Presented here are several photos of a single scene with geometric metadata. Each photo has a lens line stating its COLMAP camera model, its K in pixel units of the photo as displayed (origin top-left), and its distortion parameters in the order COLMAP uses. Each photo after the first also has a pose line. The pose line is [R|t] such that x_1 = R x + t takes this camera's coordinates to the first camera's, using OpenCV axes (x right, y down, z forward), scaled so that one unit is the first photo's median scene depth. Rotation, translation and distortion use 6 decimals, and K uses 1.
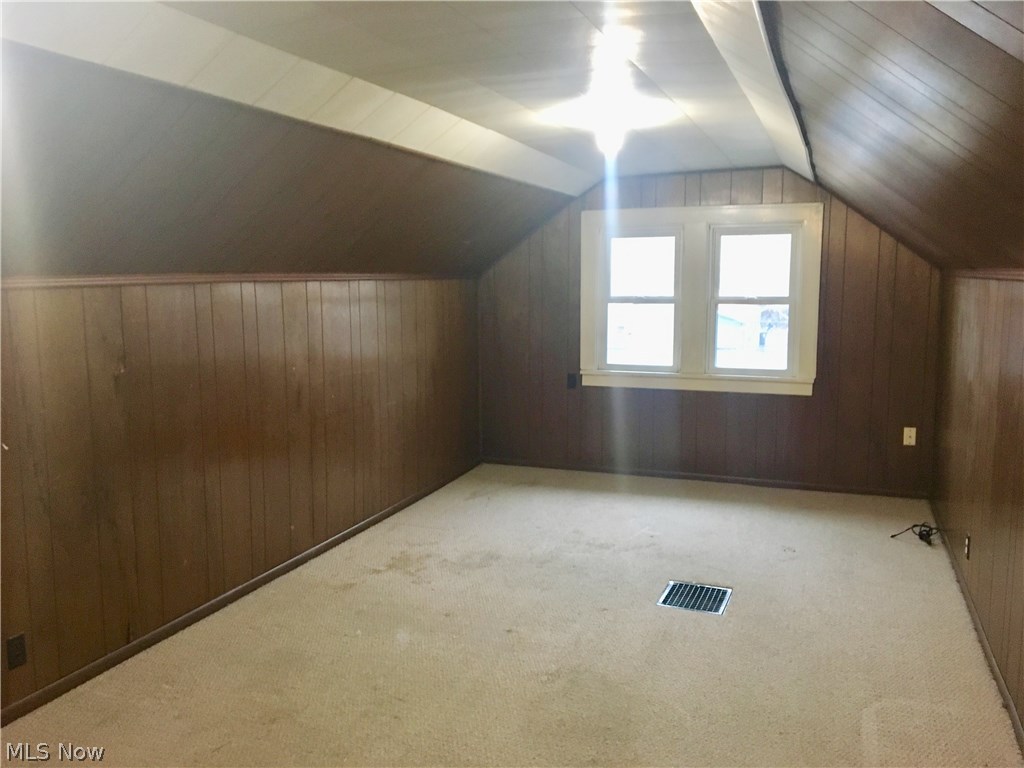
lens RADIAL K [[858.2, 0, 512.8], [0, 858.2, 383.3], [0, 0, 1]] dist [0.047553, -0.025907]
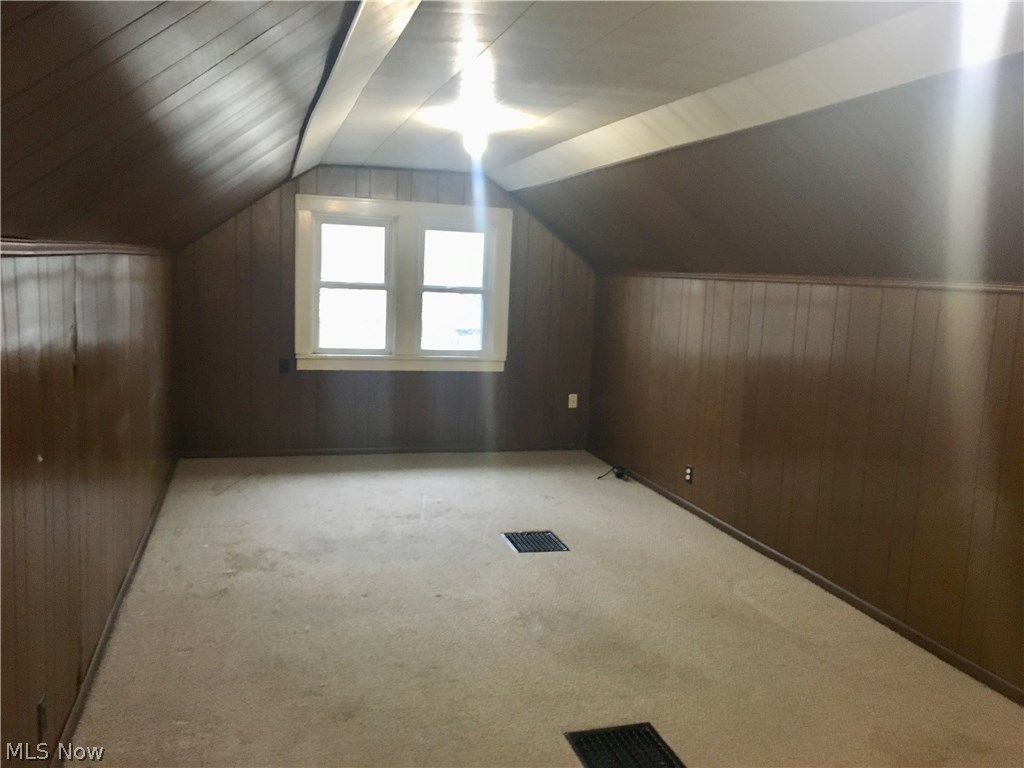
lens RADIAL K [[858.2, 0, 515.0], [0, 858.2, 383.2], [0, 0, 1]] dist [0.047553, -0.025907]
pose [[0.792210, -0.042906, 0.608738, -0.363089], [0.030884, 0.999066, 0.030225, -0.004907], [-0.609467, -0.005144, 0.792795, 0.057020]]
